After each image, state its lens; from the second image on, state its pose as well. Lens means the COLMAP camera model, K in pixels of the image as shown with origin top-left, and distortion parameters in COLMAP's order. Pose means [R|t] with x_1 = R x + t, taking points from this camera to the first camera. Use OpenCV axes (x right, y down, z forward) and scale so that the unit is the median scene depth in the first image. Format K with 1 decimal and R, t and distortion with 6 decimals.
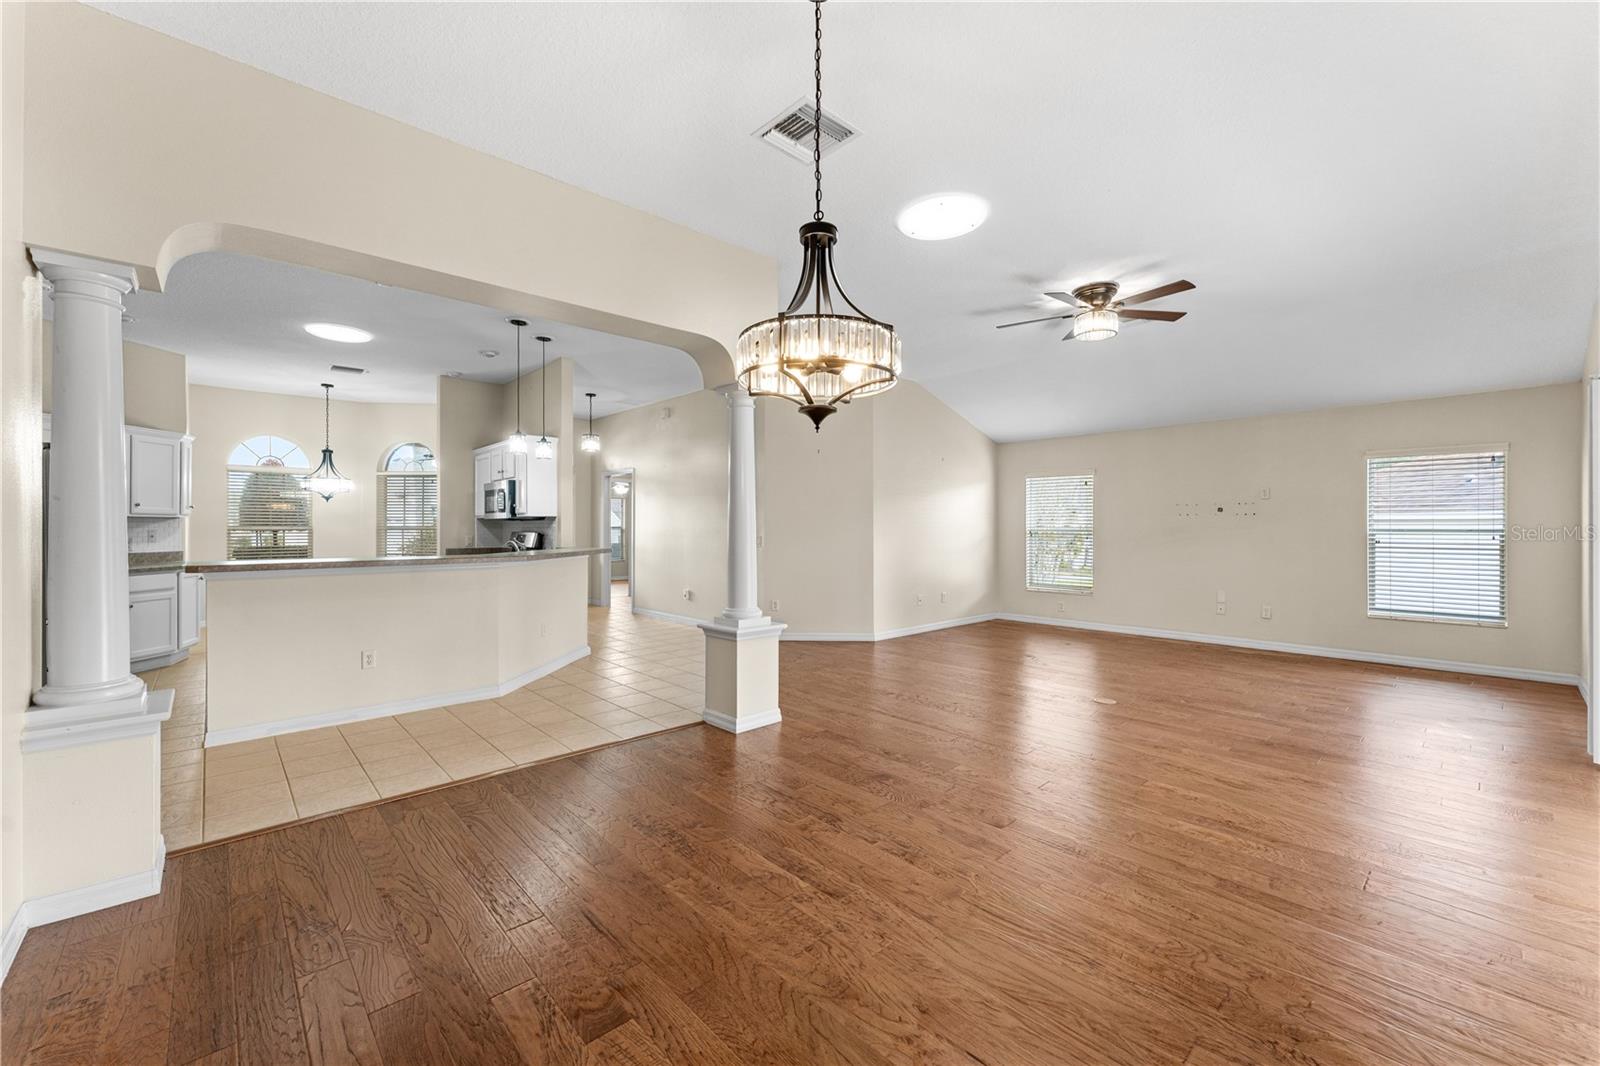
lens RADIAL K [[646.6, 0, 801.0], [0, 646.6, 523.6], [0, 0, 1]] dist [-0.002782, 0.000315]
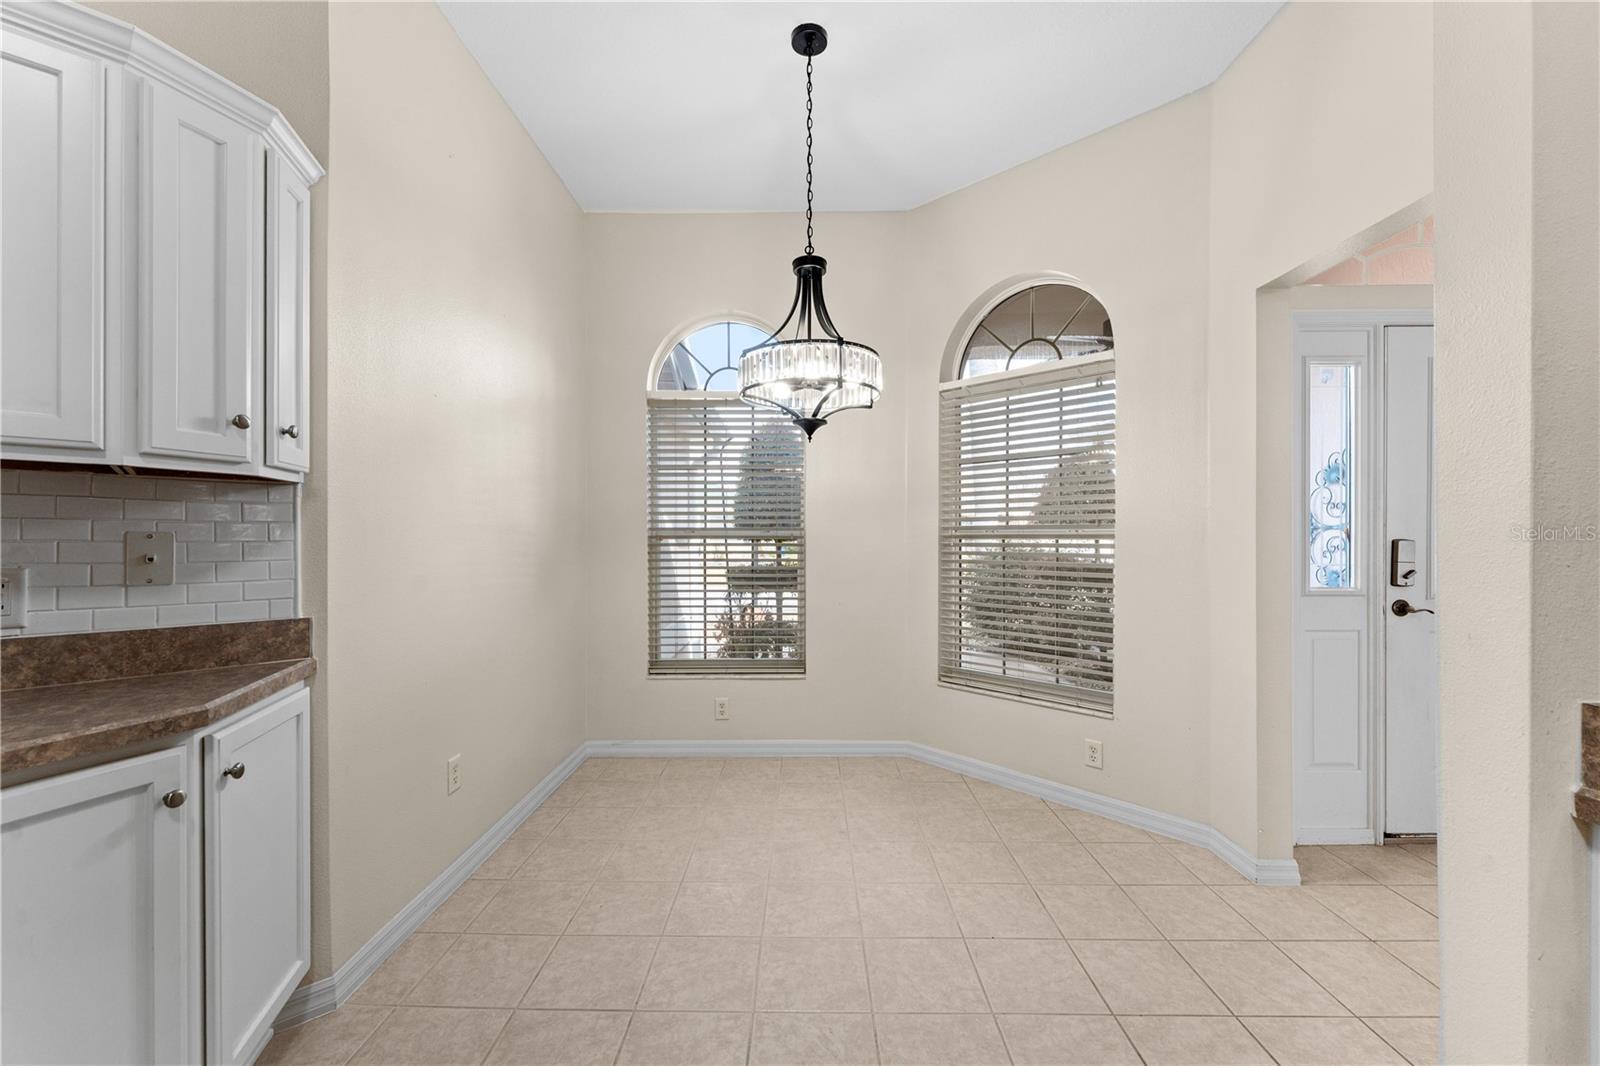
lens RADIAL K [[646.6, 0, 791.8], [0, 646.6, 537.0], [0, 0, 1]] dist [-0.002782, 0.000315]
pose [[0.721583, -0.000129, -0.692328, -0.559416], [0.000480, 1.000000, 0.000314, 0.011879], [0.692328, -0.000559, 0.721583, 0.816166]]
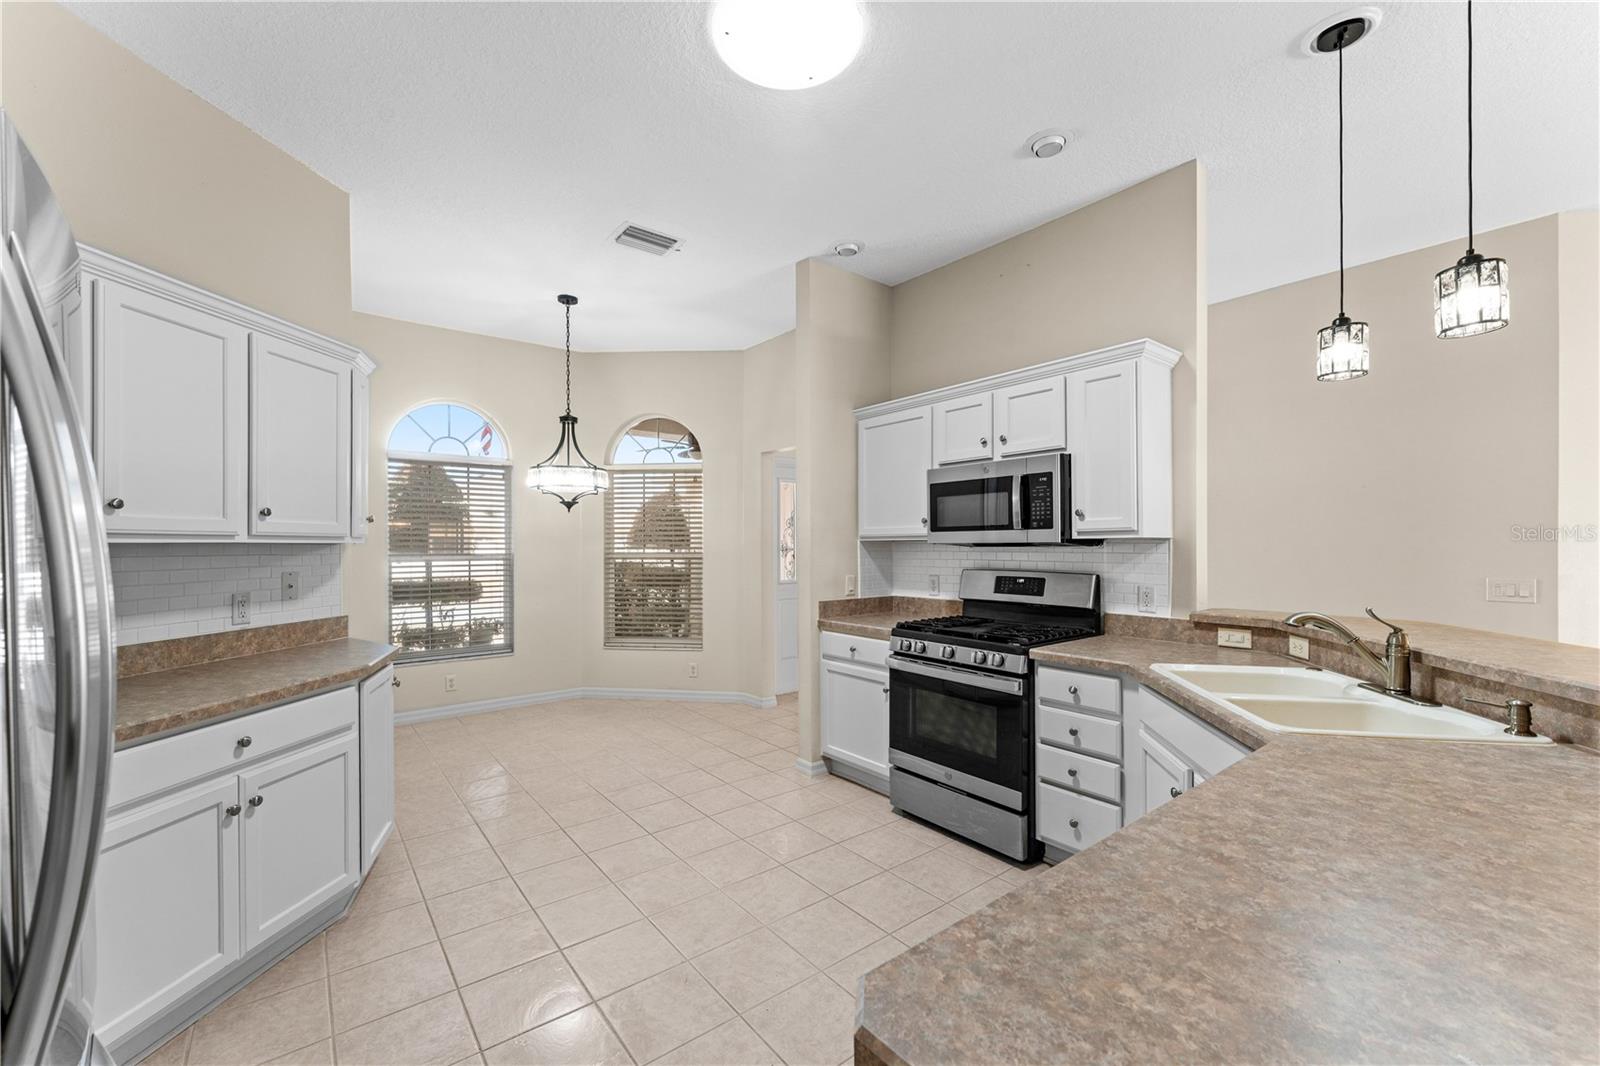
lens RADIAL K [[646.6, 0, 795.0], [0, 646.6, 539.4], [0, 0, 1]] dist [-0.002782, 0.000315]
pose [[0.996435, -0.005308, -0.084193, -0.515575], [0.005323, 0.999986, -0.000045, -0.008790], [0.084192, -0.000403, 0.996449, 0.486474]]
